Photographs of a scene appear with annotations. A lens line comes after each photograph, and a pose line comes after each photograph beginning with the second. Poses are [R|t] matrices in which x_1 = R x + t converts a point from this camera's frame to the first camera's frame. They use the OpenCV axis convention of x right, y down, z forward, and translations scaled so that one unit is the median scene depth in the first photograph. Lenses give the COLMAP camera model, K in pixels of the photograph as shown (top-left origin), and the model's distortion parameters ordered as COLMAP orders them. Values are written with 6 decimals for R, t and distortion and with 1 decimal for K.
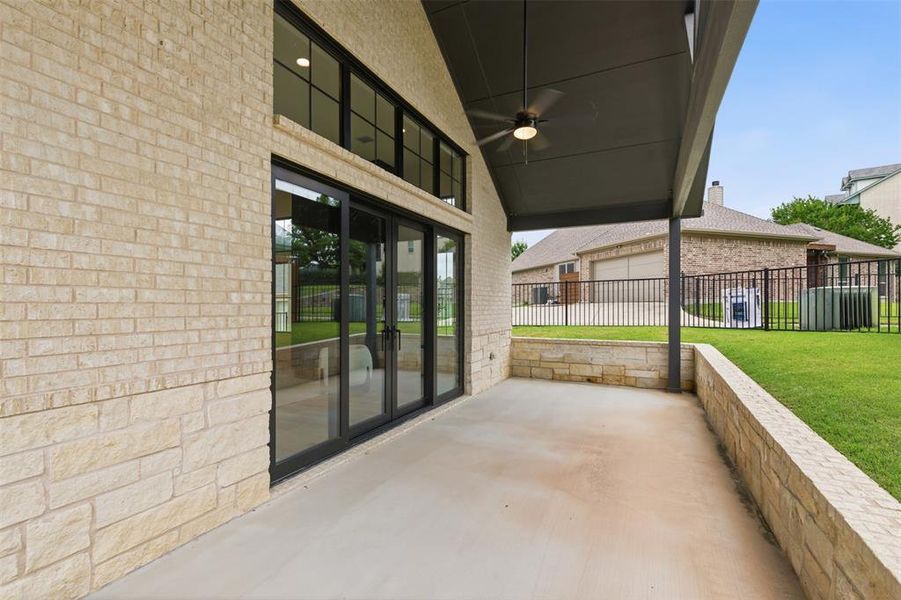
lens RADIAL K [[409.9, 0, 457.7], [0, 409.9, 303.3], [0, 0, 1]] dist [-0.001979, 0.000178]
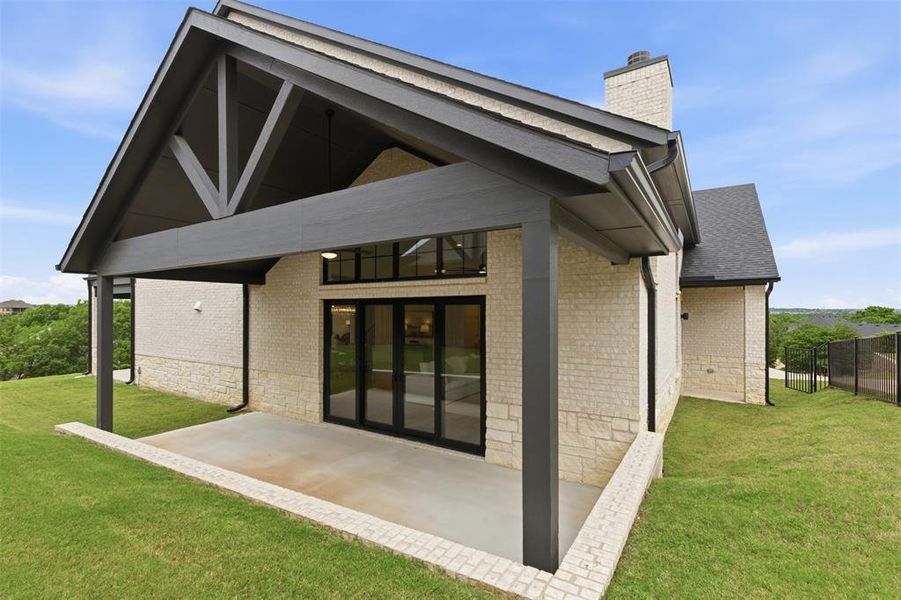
lens RADIAL K [[409.9, 0, 453.9], [0, 409.9, 305.9], [0, 0, 1]] dist [-0.001979, 0.000178]
pose [[-0.131439, -0.012543, -0.991245, 1.590111], [0.007067, 0.999883, -0.013589, -0.203852], [0.991299, -0.008791, -0.131335, 1.653762]]
